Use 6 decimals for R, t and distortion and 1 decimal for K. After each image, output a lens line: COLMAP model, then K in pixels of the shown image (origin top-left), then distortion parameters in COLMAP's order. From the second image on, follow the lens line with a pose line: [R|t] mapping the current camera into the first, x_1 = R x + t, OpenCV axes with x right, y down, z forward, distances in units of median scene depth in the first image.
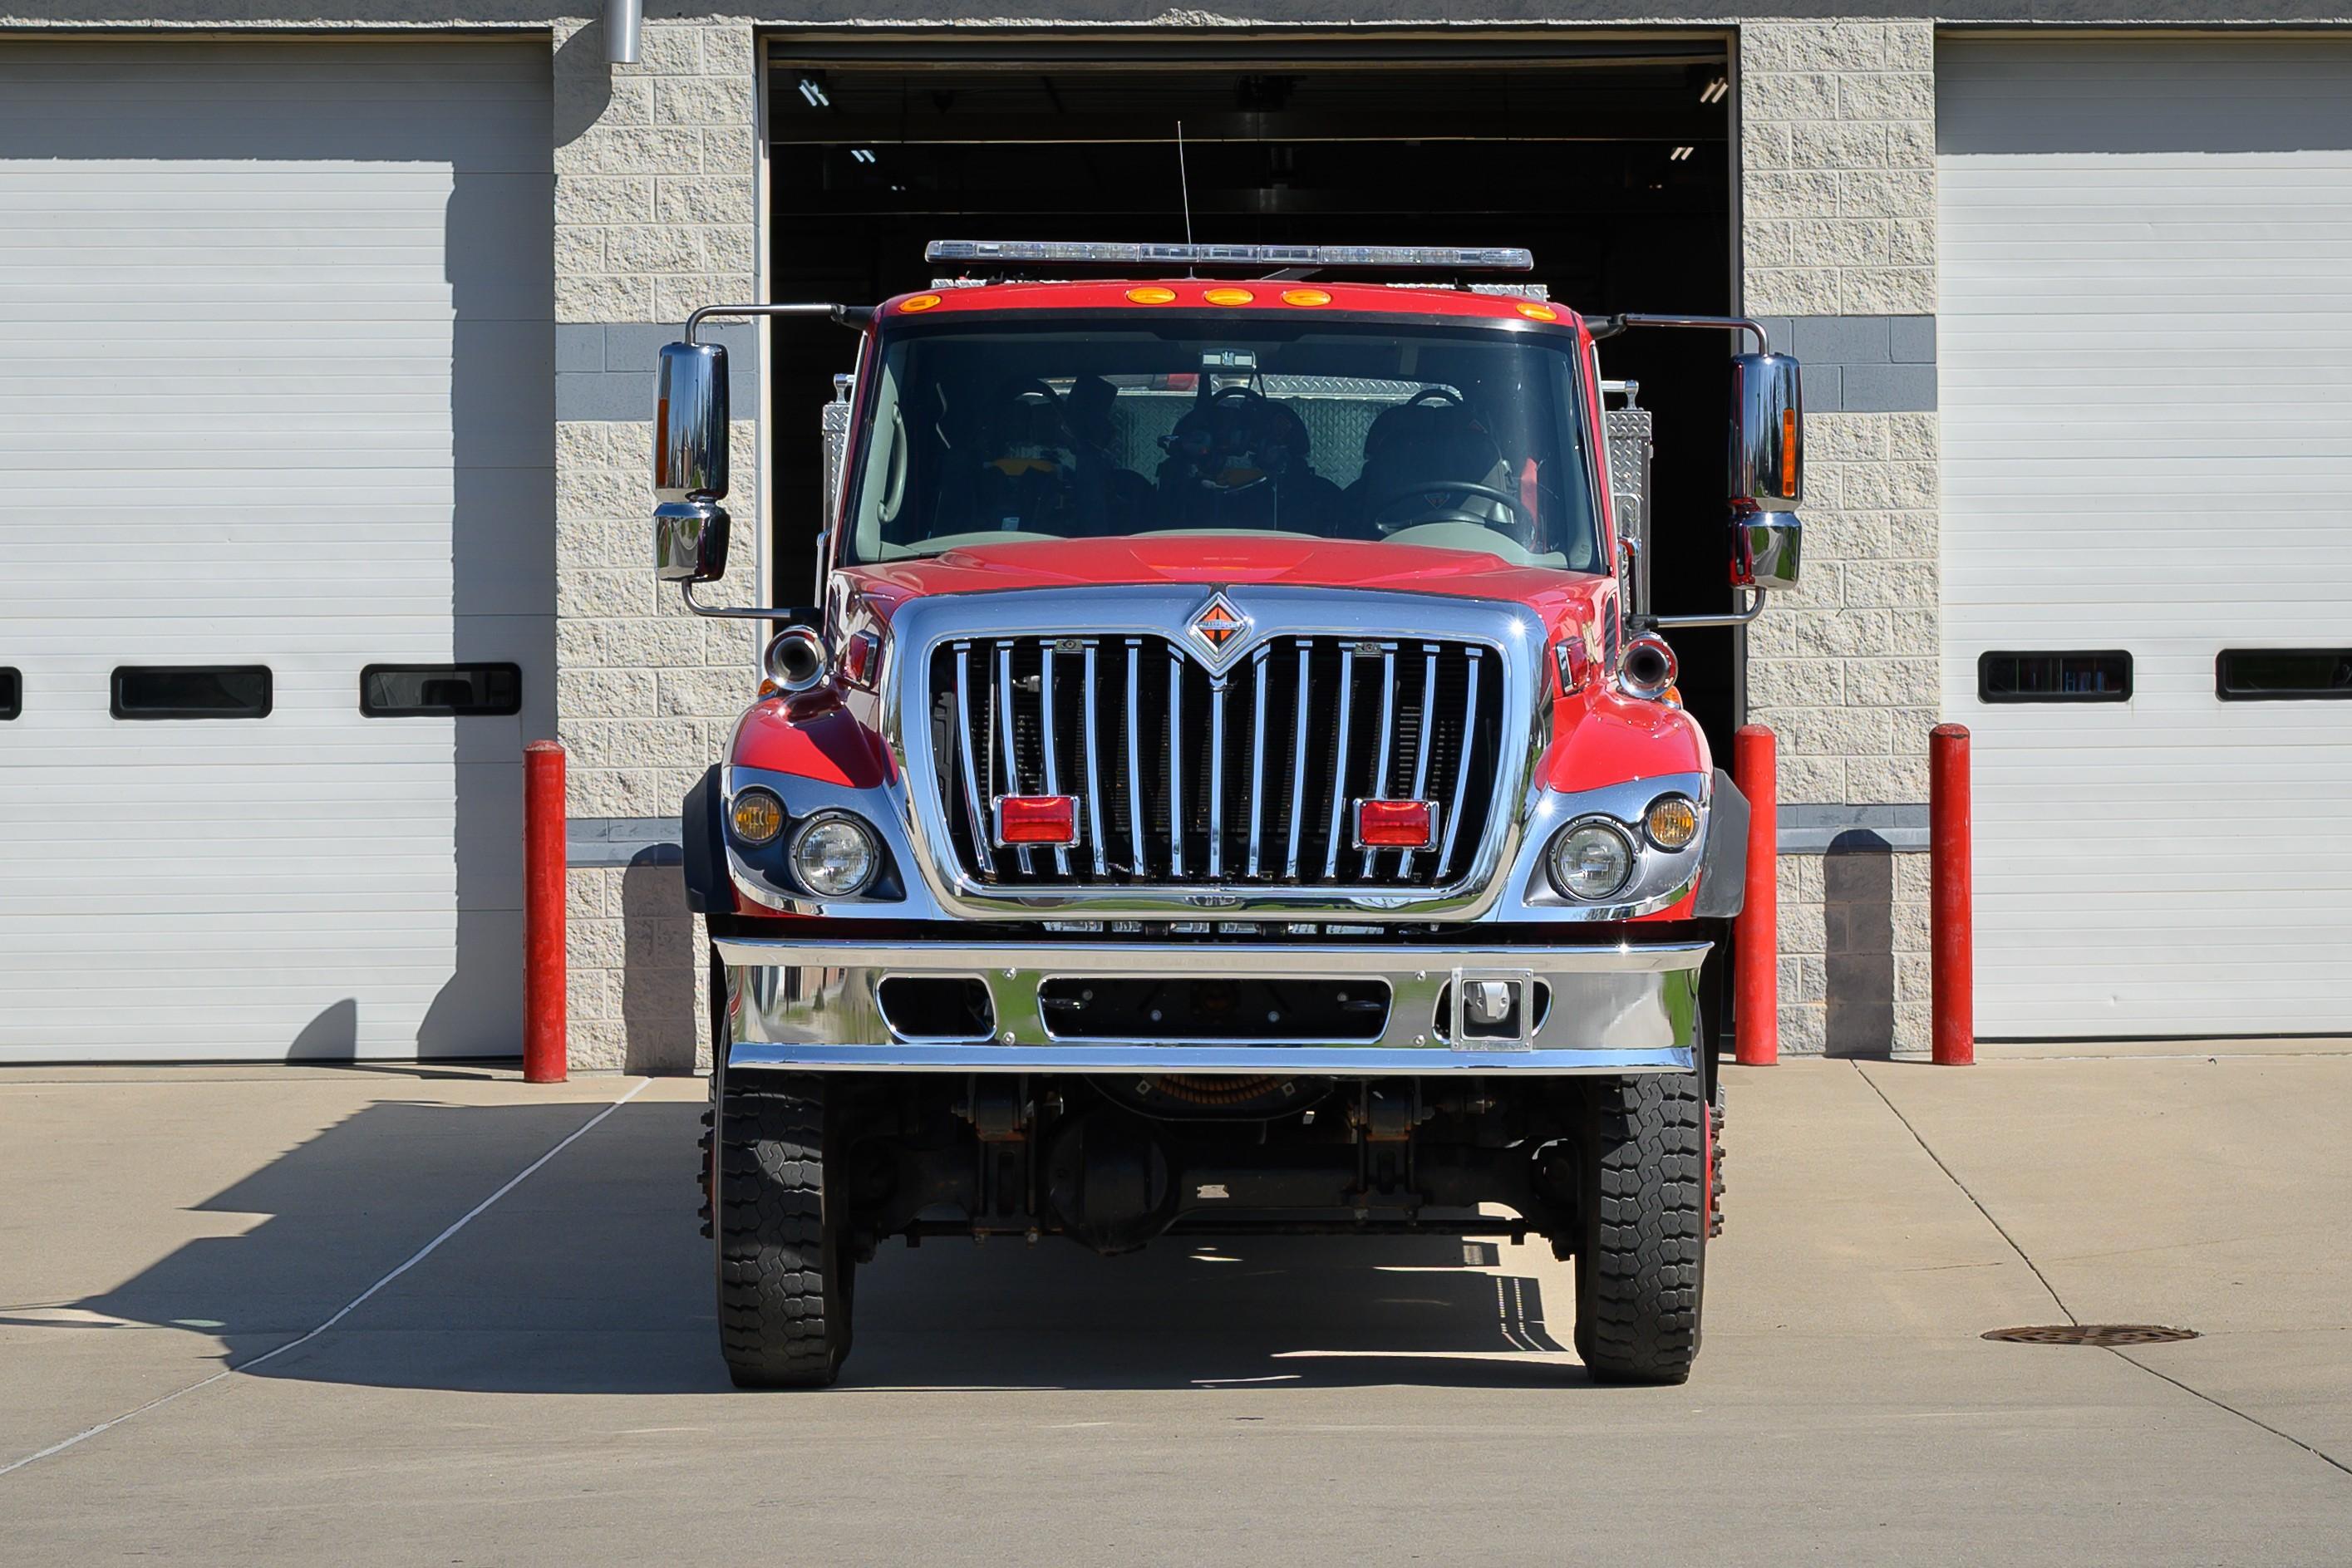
lens RADIAL K [[6695.5, 0, 1841.1], [0, 6695.5, 589.2], [0, 0, 1]] dist [0.034519, -0.348796]
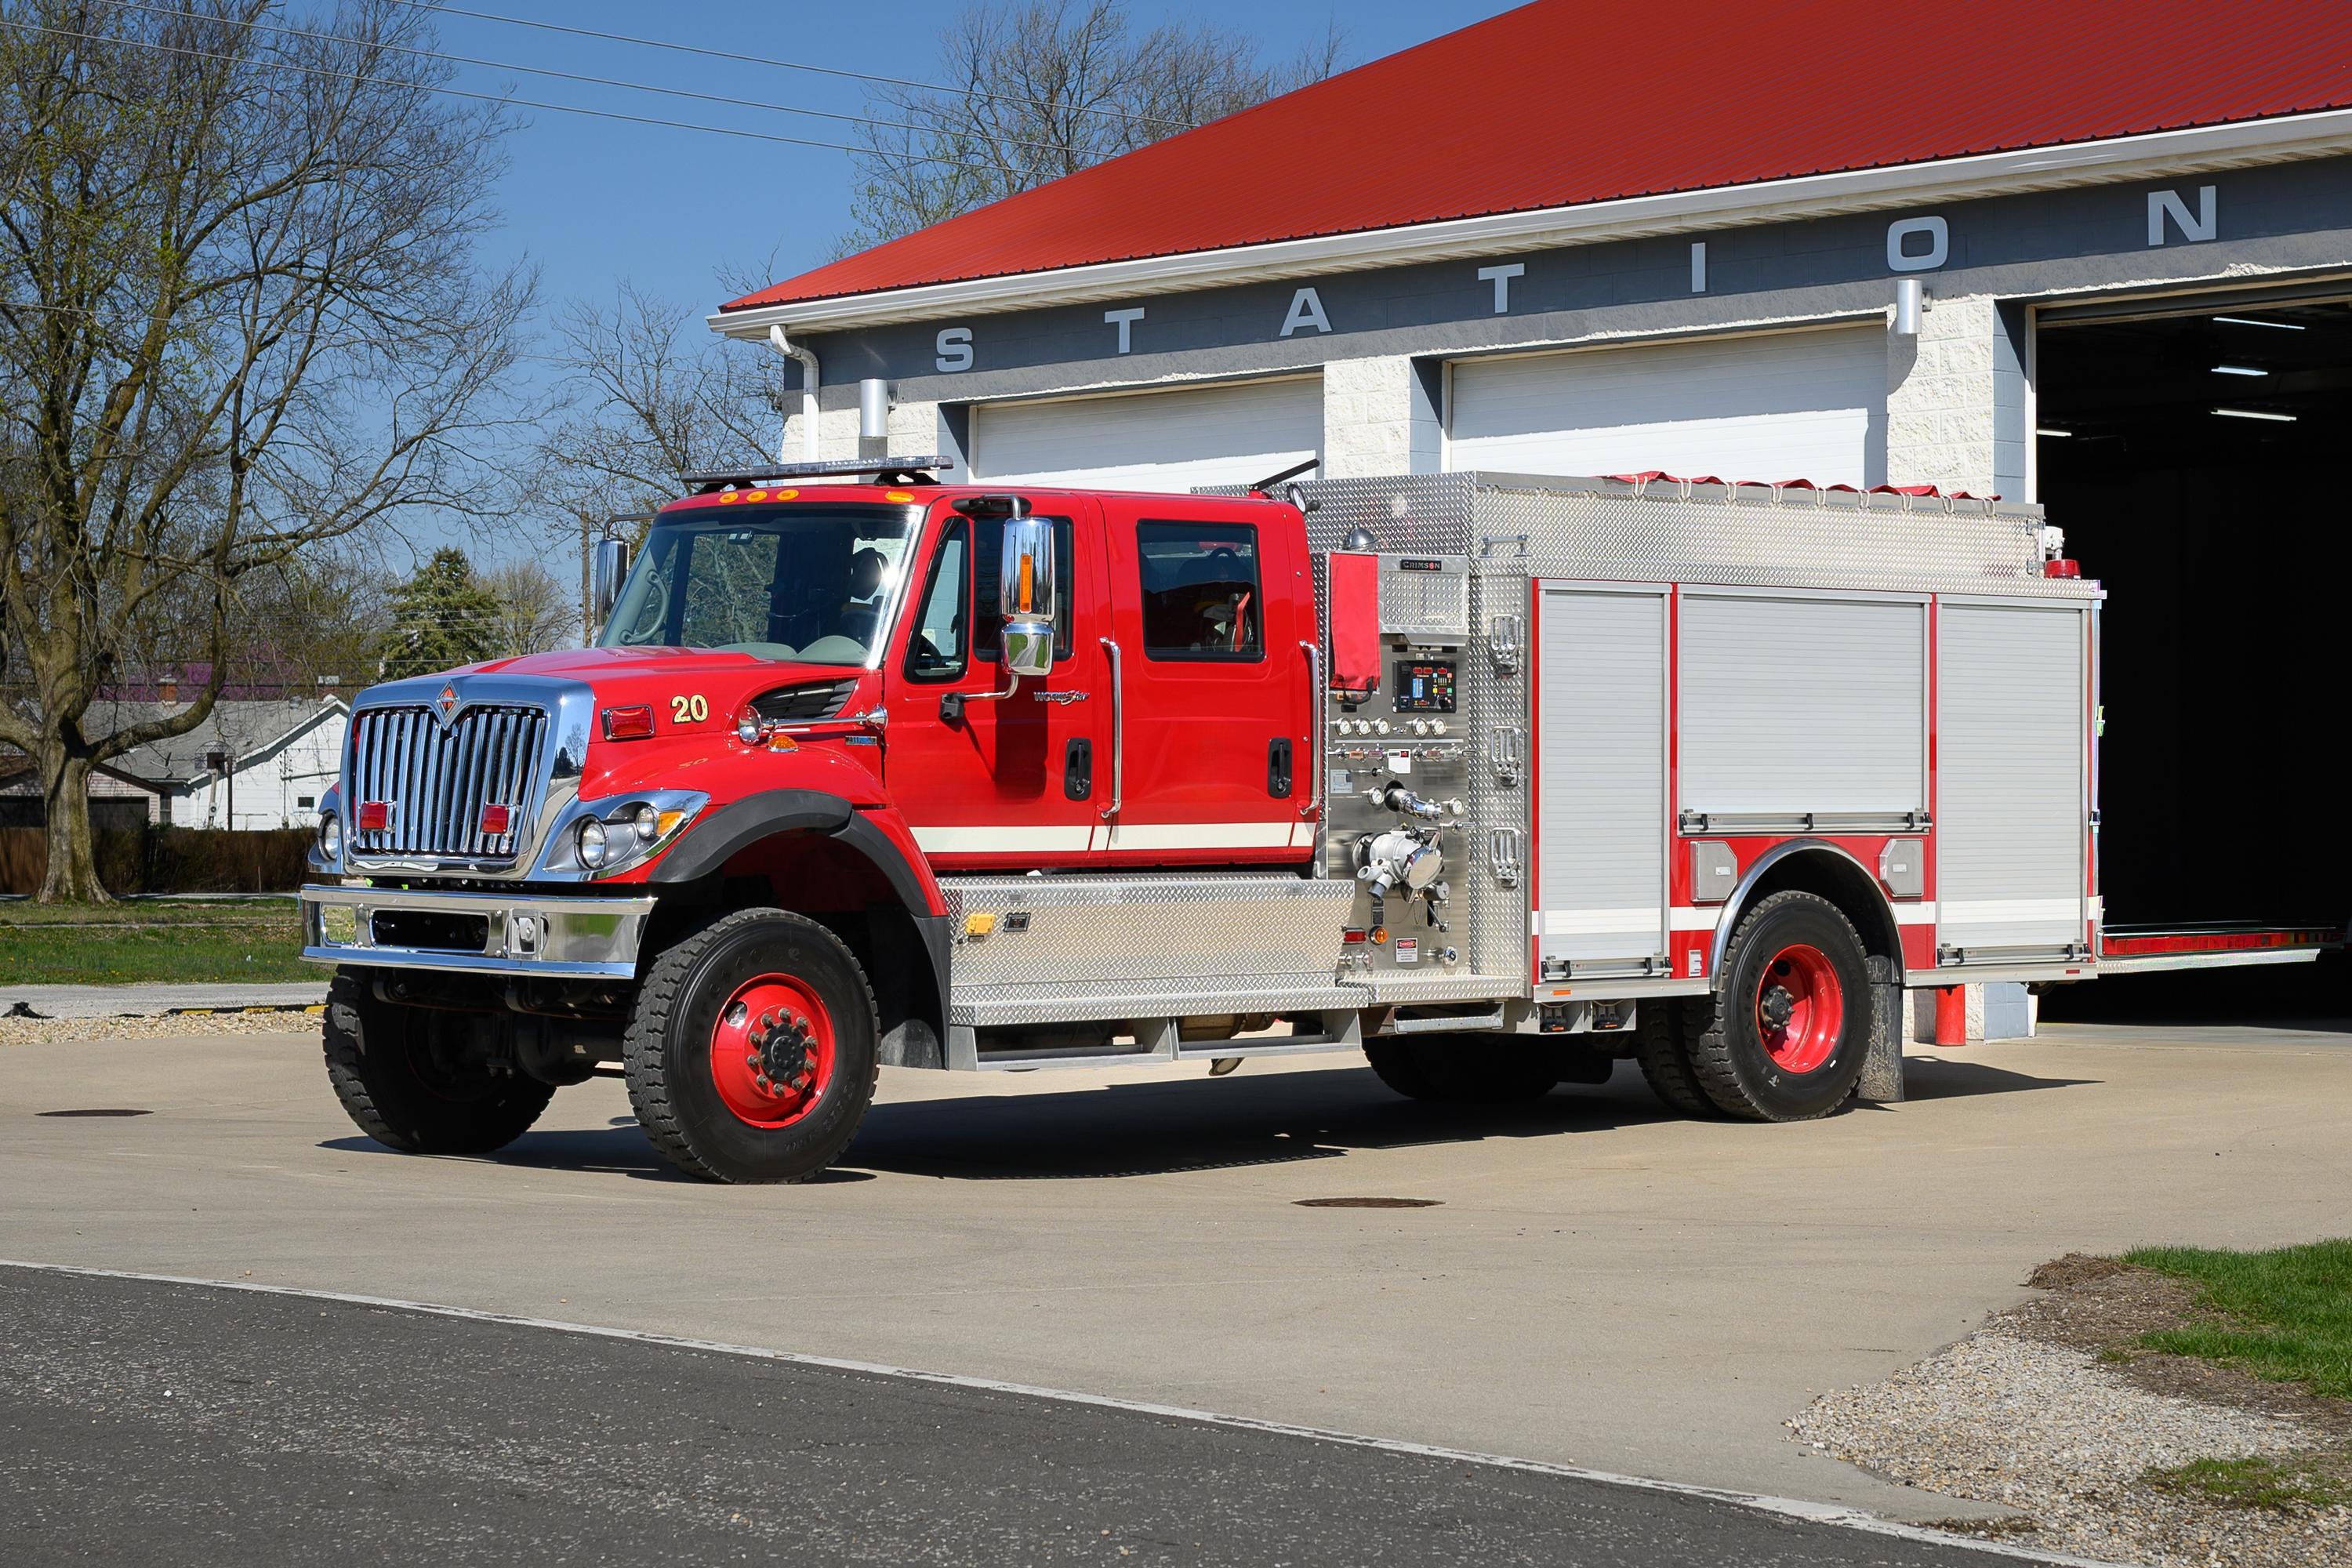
lens RADIAL K [[5146.1, 0, 1344.9], [0, 5146.1, 778.1], [0, 0, 1]] dist [-0.027117, 0.197949]
pose [[0.633255, -0.002333, -0.773940, 1.027466], [0.005829, 0.999981, 0.001755, 0.023859], [0.773921, -0.005623, 0.633257, 0.366720]]
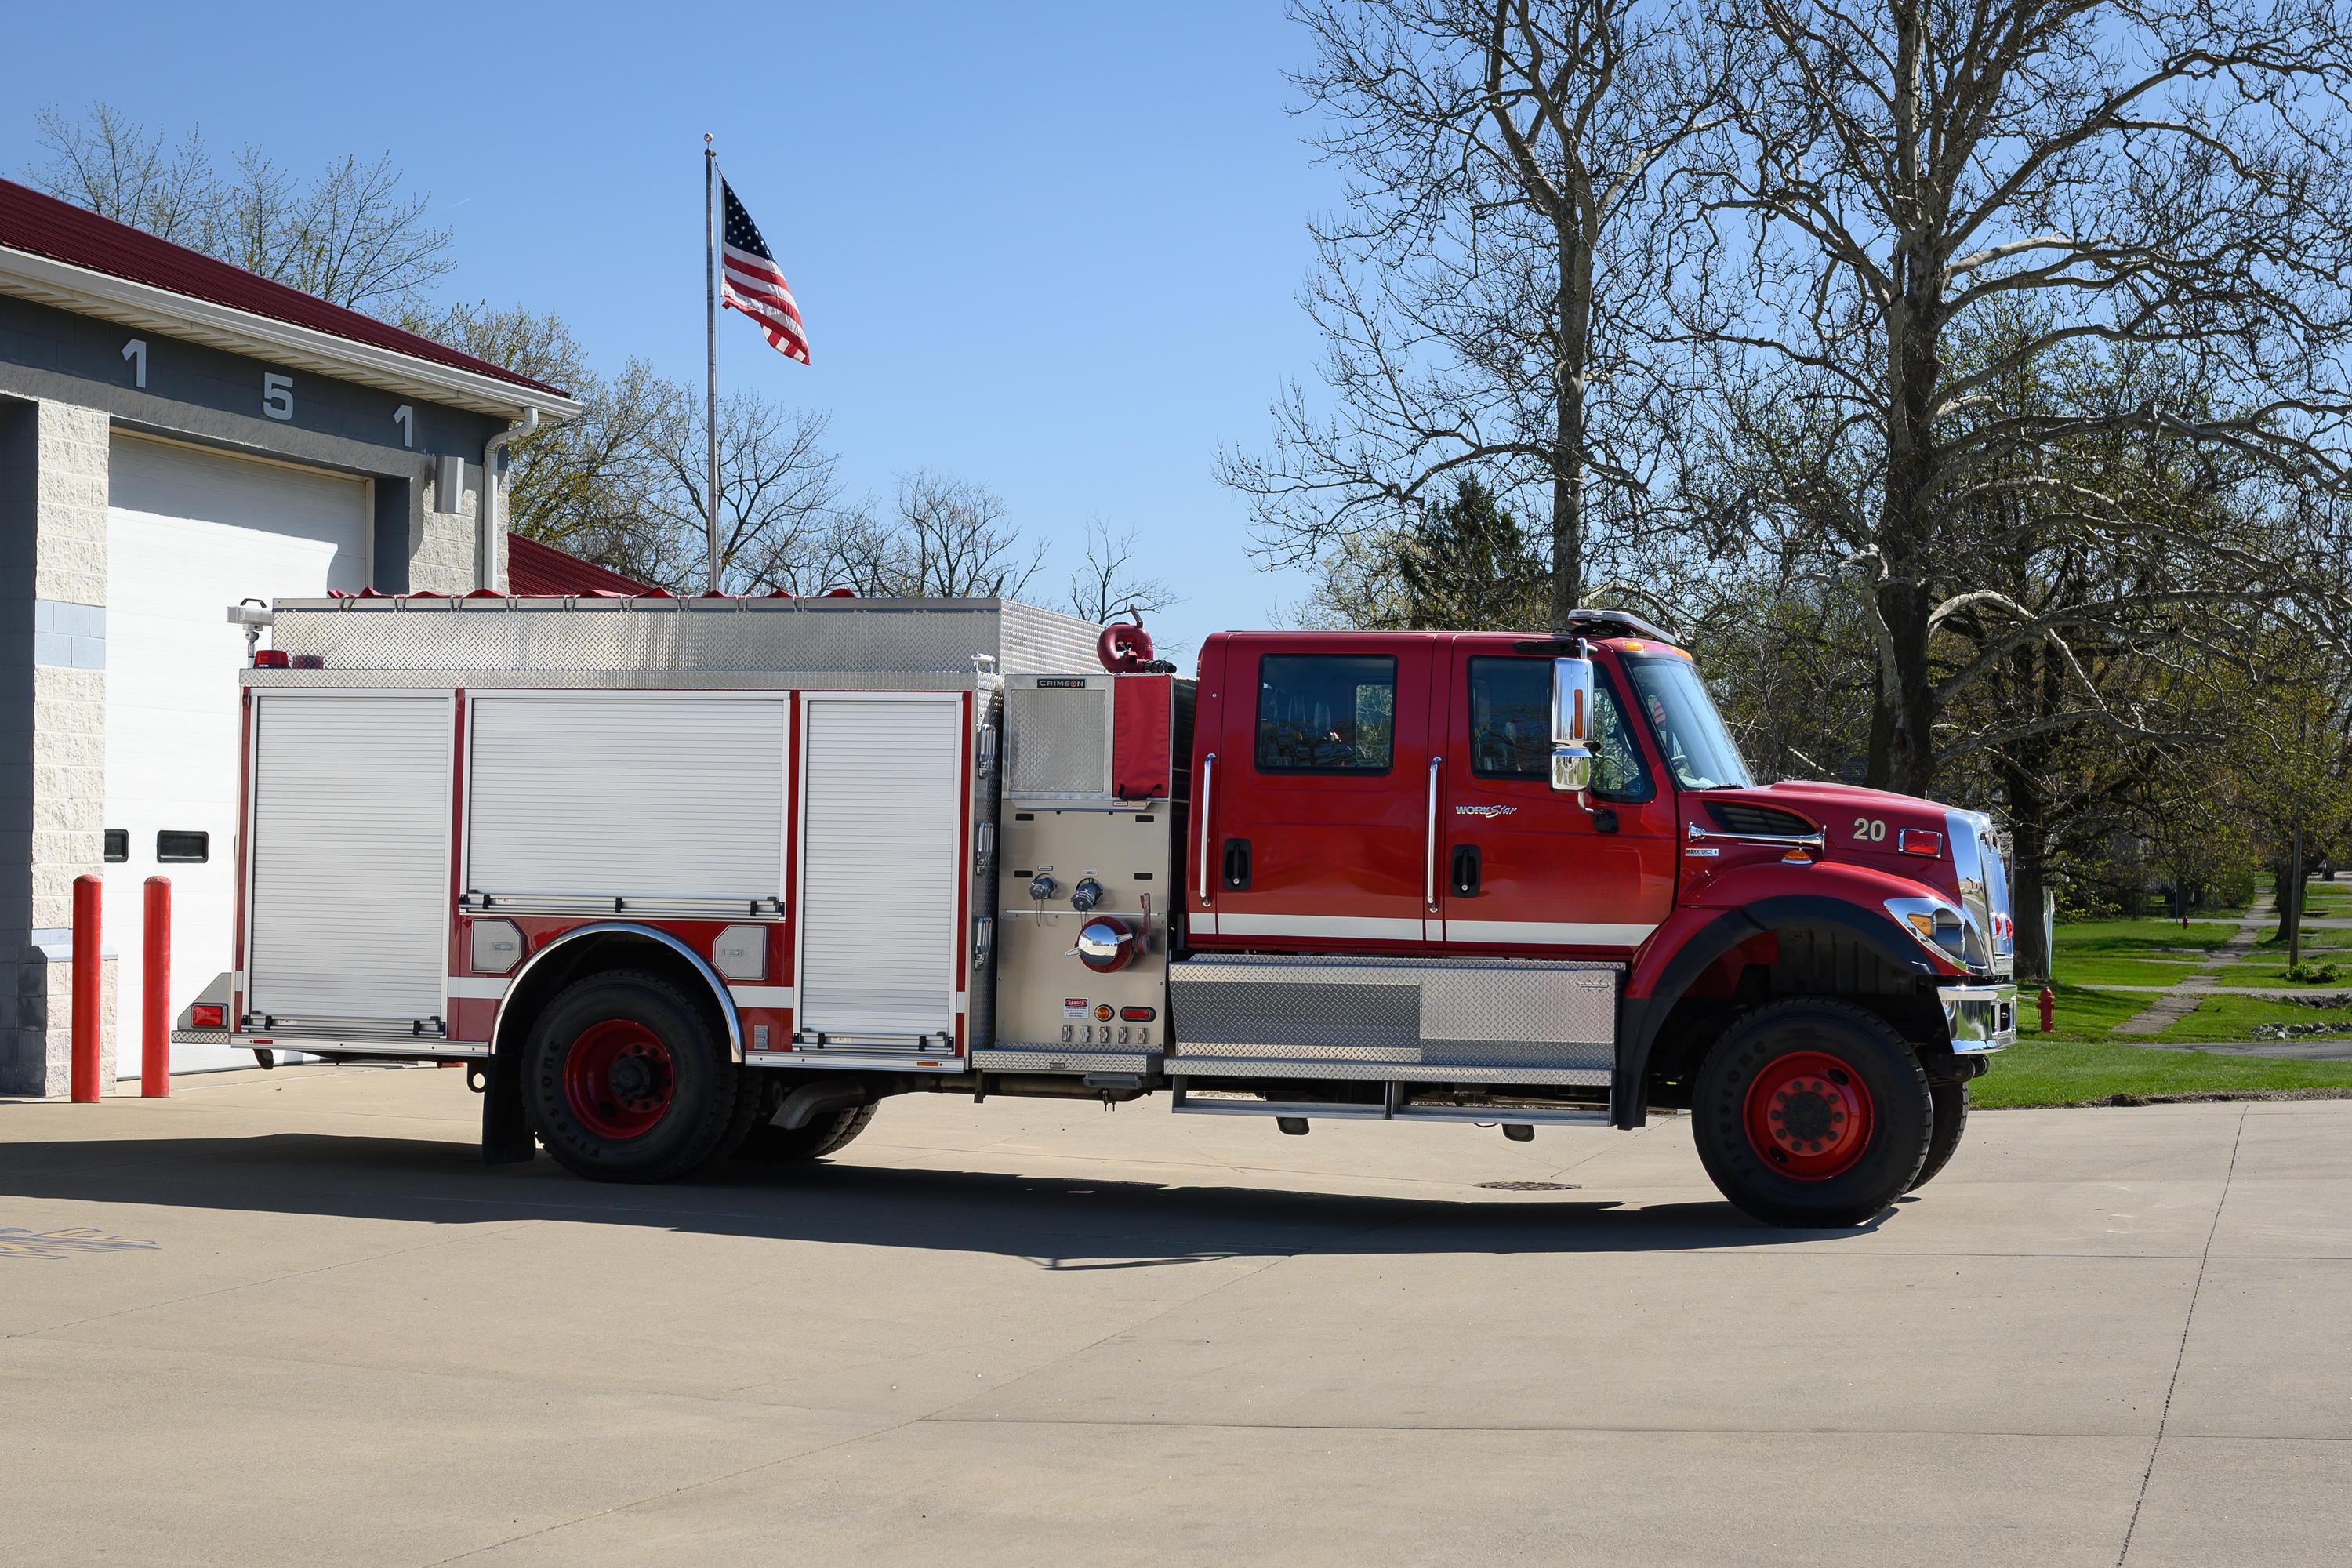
lens RADIAL K [[3913.6, 0, 1182.7], [0, 3913.6, 782.3], [0, 0, 1]] dist [0.015541, -0.145852]
pose [[0.347701, 0.033566, 0.937004, -1.299889], [-0.025556, 0.999327, -0.026315, 0.028430], [-0.937257, -0.014796, 0.348325, 0.813349]]
